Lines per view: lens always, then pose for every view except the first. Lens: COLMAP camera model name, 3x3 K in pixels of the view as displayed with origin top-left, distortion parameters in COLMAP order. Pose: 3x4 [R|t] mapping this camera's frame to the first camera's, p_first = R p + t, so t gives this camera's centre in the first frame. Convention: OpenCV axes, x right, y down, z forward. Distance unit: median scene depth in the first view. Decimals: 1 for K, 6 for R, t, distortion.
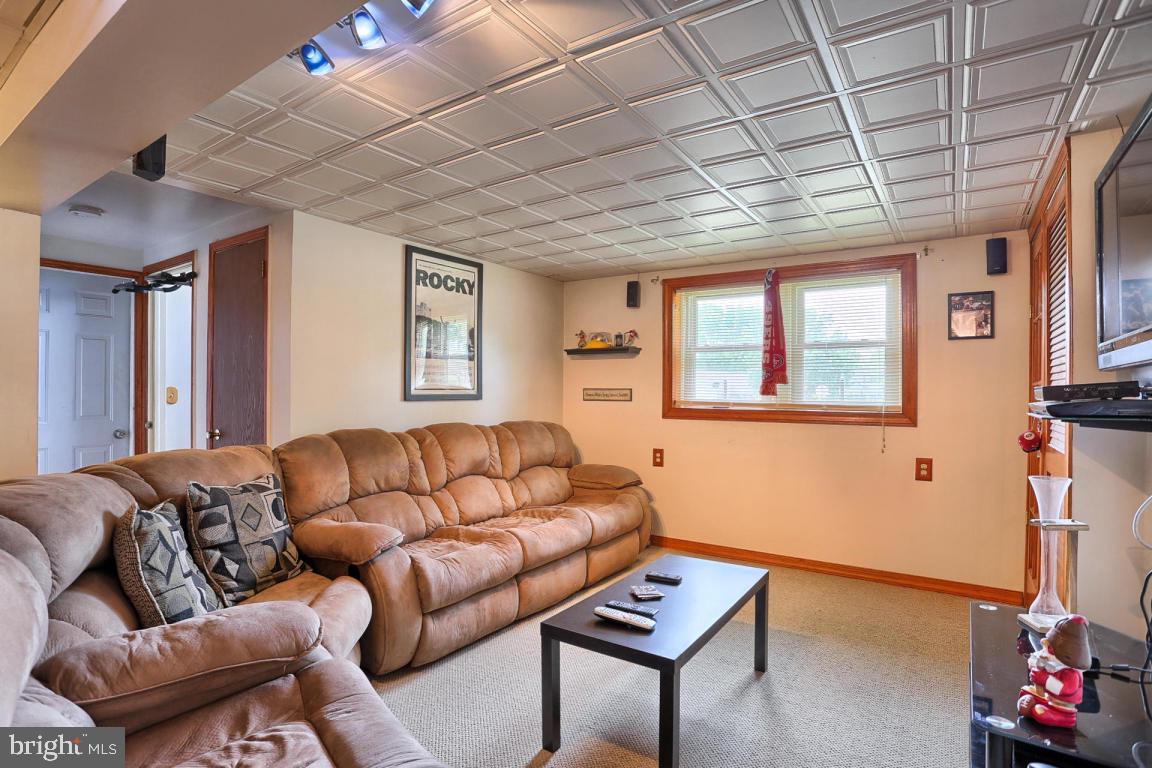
lens RADIAL K [[570.0, 0, 568.0], [0, 570.0, 393.9], [0, 0, 1]] dist [-0.069276, 0.026536]
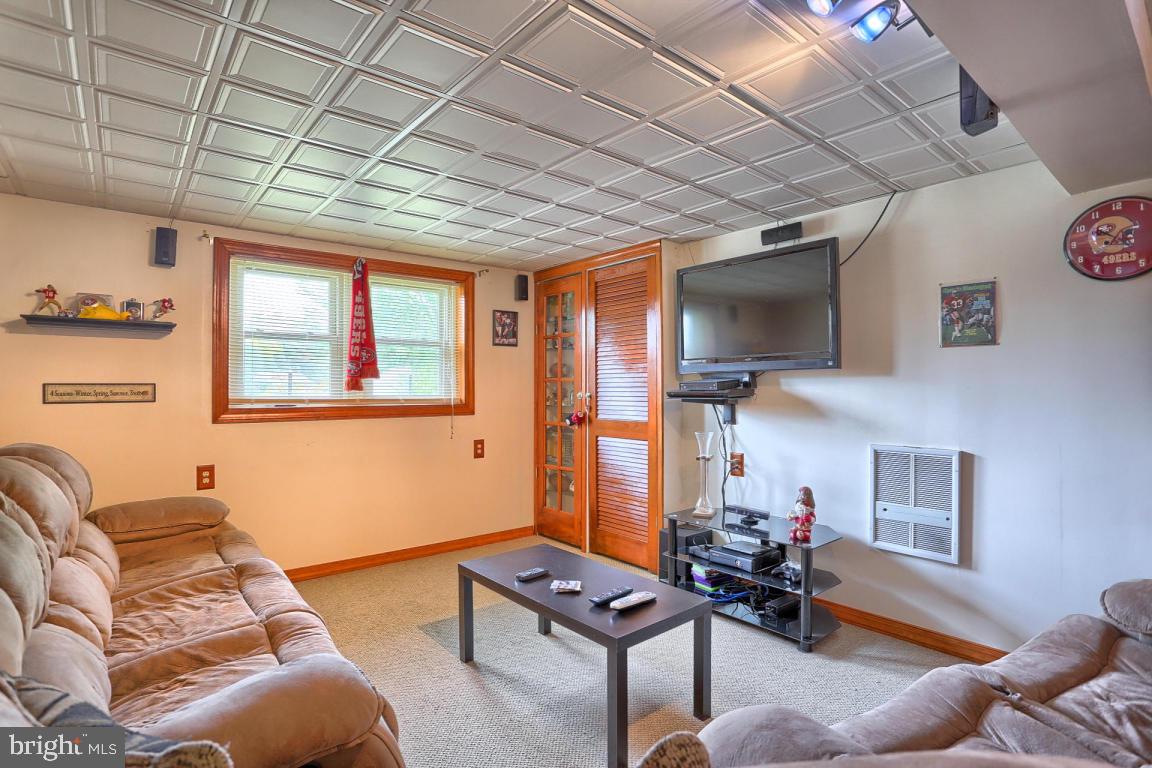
lens RADIAL K [[570.0, 0, 568.0], [0, 570.0, 393.9], [0, 0, 1]] dist [-0.069276, 0.026536]
pose [[0.282880, -0.020790, 0.958930, -0.451013], [0.002713, 0.999778, 0.020876, -0.010908], [-0.959151, -0.003304, 0.282874, 0.390631]]
